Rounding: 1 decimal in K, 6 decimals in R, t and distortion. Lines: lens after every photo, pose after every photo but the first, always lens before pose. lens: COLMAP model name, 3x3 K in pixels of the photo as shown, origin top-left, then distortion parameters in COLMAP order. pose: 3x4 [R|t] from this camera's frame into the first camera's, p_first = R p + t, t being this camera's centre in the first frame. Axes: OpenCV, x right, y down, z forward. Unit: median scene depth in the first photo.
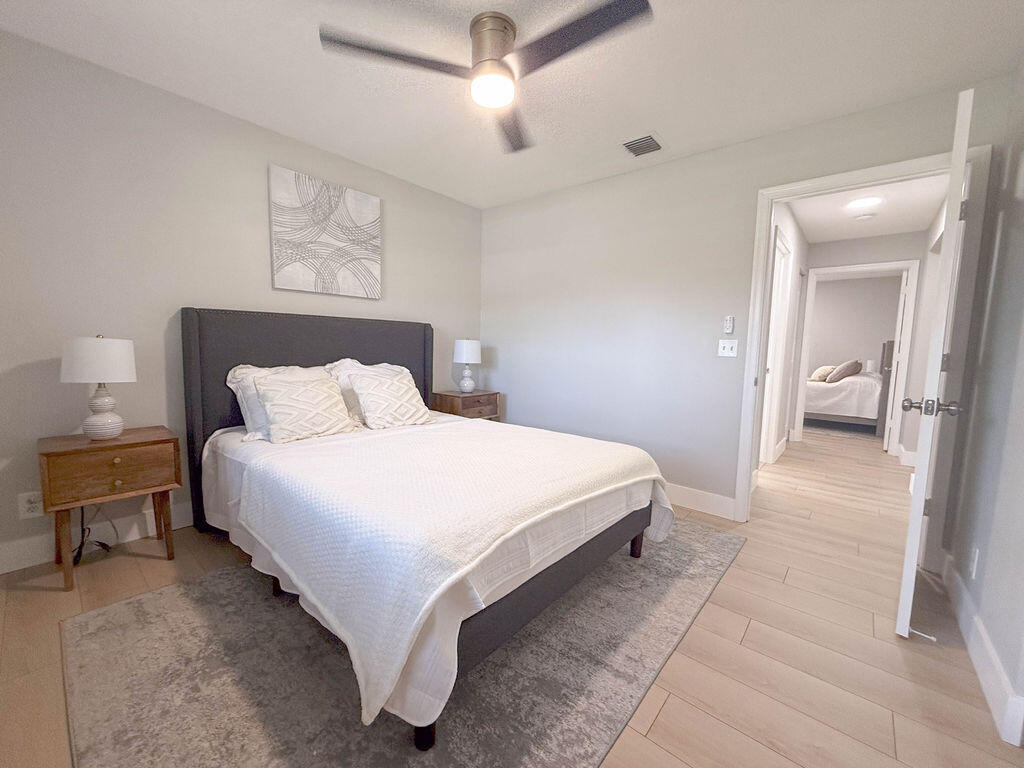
lens RADIAL K [[408.3, 0, 508.8], [0, 408.3, 383.1], [0, 0, 1]] dist [-0.000016, 0.000516]
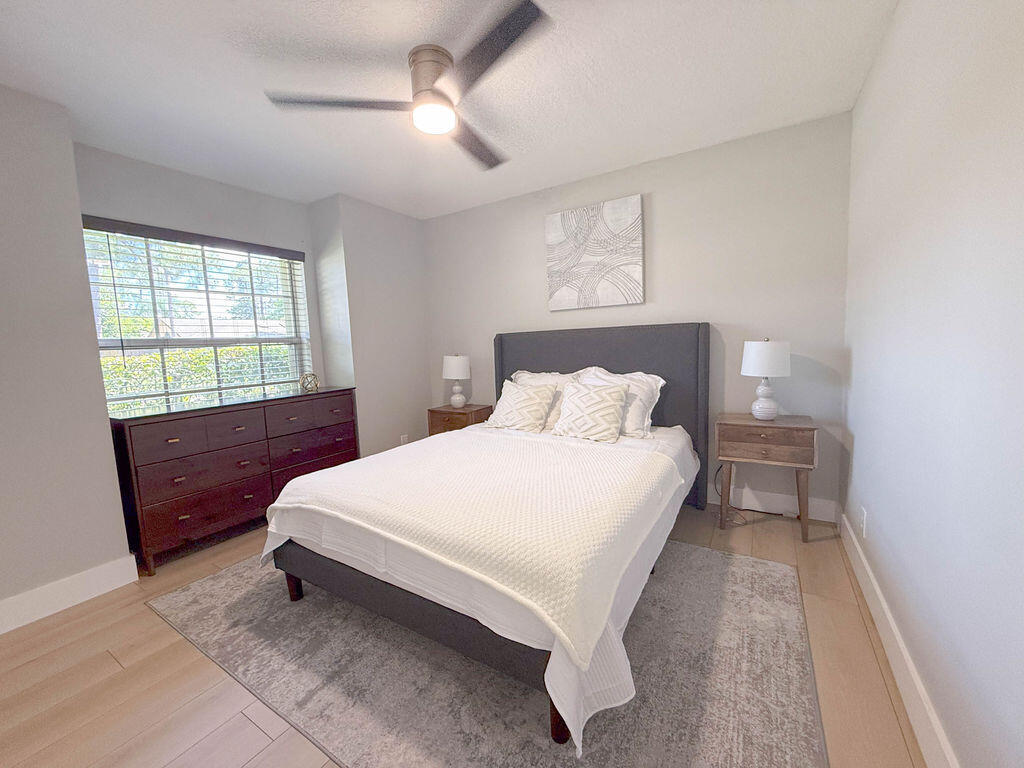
lens RADIAL K [[408.3, 0, 508.8], [0, 408.3, 383.1], [0, 0, 1]] dist [-0.000016, 0.000516]
pose [[0.153223, 0.065335, -0.986029, 0.668516], [-0.049003, 0.997087, 0.058453, -0.074880], [0.986976, 0.039362, 0.155978, 0.667944]]
